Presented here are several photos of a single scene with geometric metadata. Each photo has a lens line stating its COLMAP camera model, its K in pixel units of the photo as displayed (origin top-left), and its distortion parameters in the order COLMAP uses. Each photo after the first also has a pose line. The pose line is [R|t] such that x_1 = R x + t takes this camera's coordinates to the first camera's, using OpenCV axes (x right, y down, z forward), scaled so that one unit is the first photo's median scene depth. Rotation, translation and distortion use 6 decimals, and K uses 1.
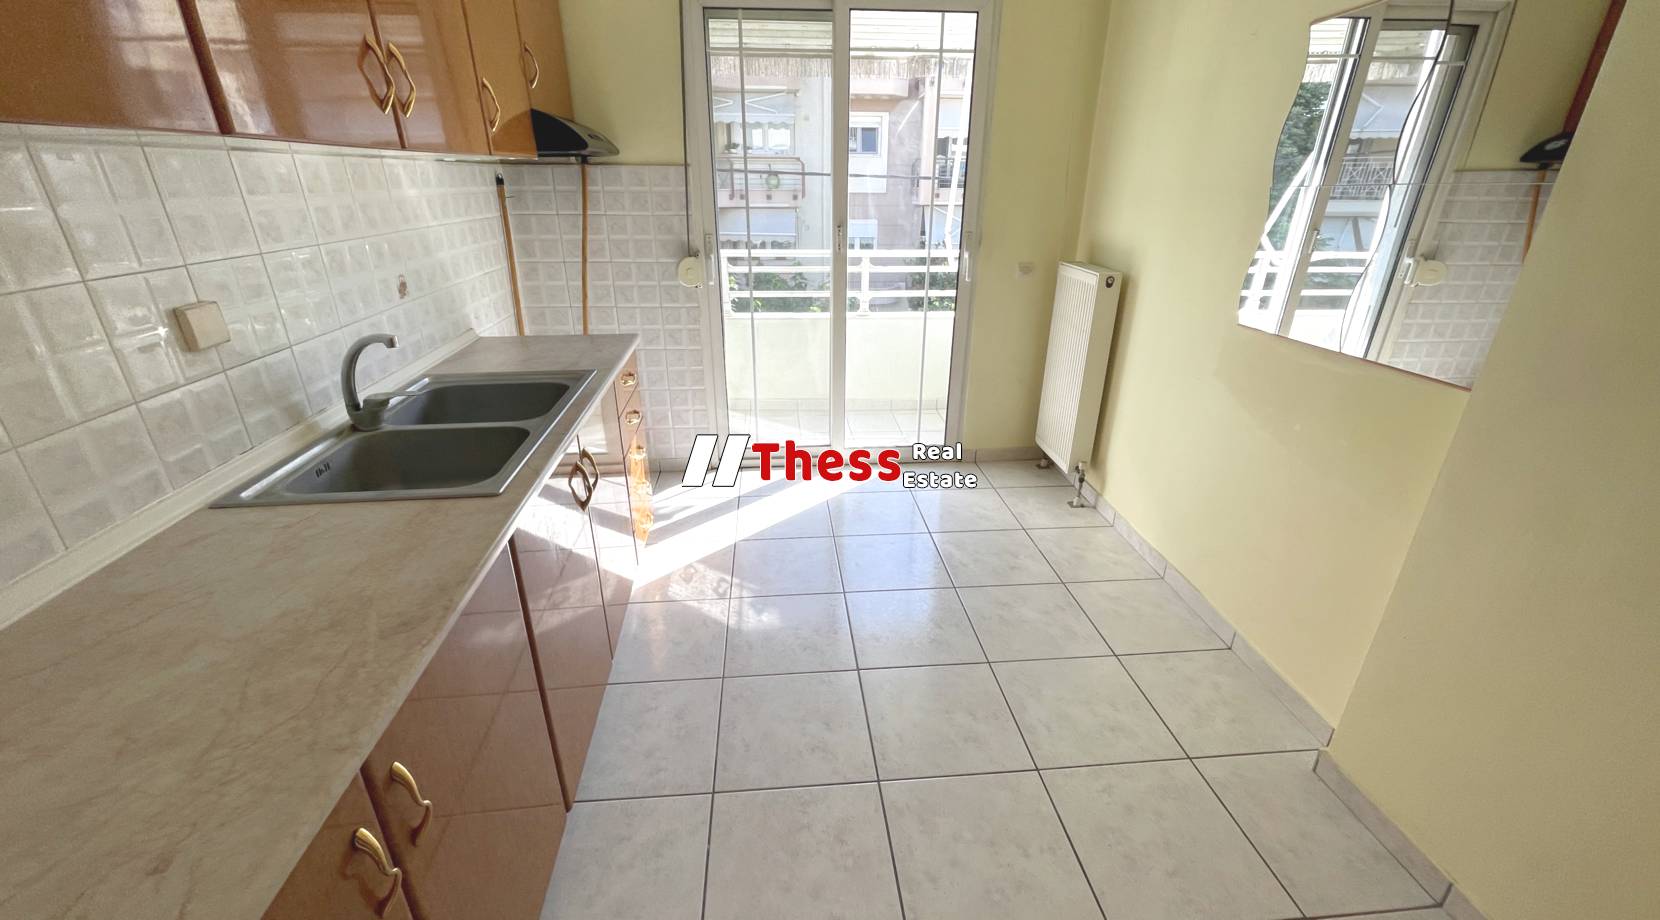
lens RADIAL K [[668.0, 0, 830.0], [0, 668.0, 460.0], [0, 0, 1]] dist [-0.026158, 0.013430]
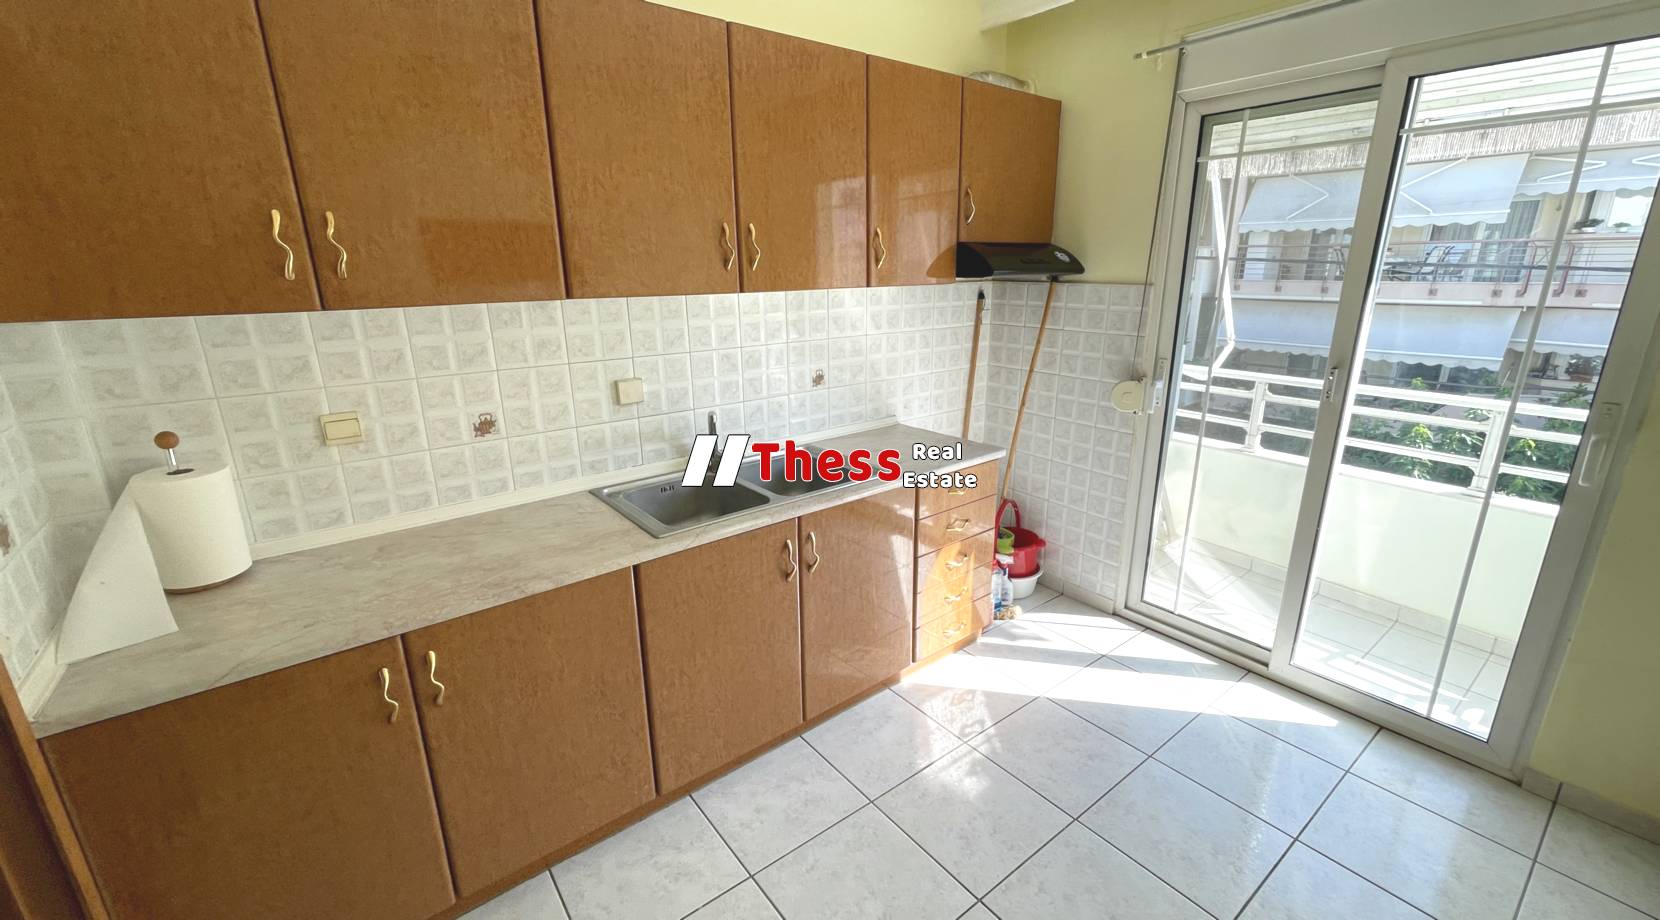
lens RADIAL K [[665.2, 0, 829.4], [0, 665.2, 456.1], [0, 0, 1]] dist [-0.002417, 0.000581]
pose [[0.537407, 0.219846, -0.814163, 0.403293], [-0.317746, 0.947060, 0.045996, -0.147527], [0.781173, 0.233979, 0.578812, 0.223710]]
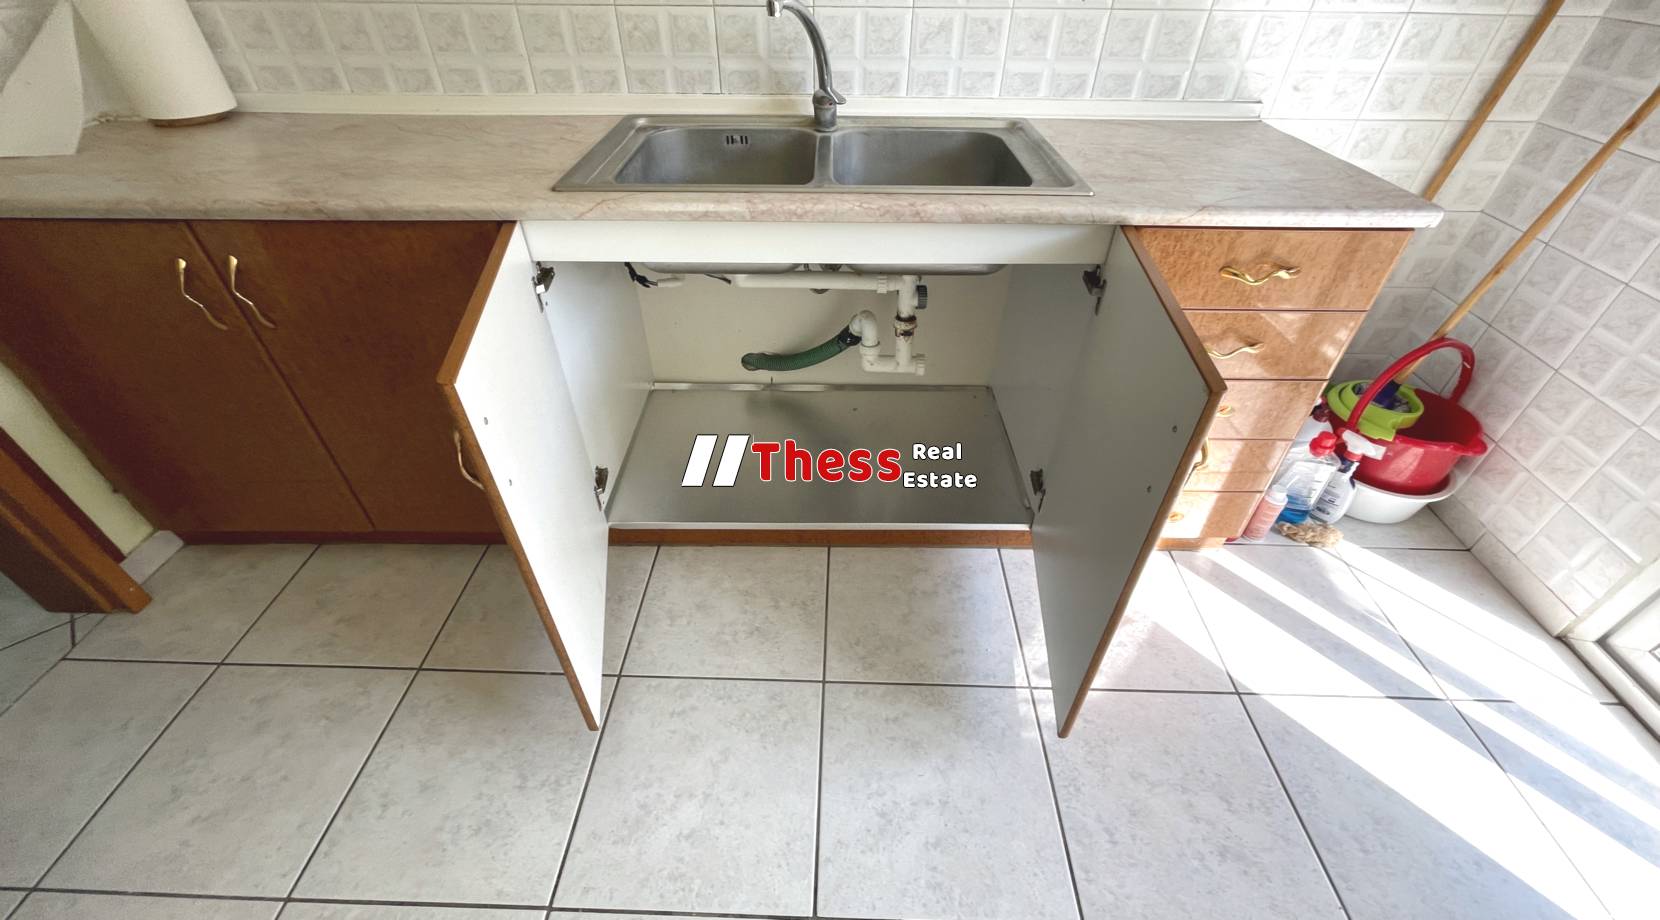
lens RADIAL K [[672.7, 0, 830.0], [0, 672.7, 460.0], [0, 0, 1]] dist [0.001275, 0.000469]
pose [[-0.109549, 0.630758, -0.768208, 0.176715], [-0.398495, 0.680161, 0.615291, -0.199424], [0.910605, 0.373531, 0.176843, 0.666394]]
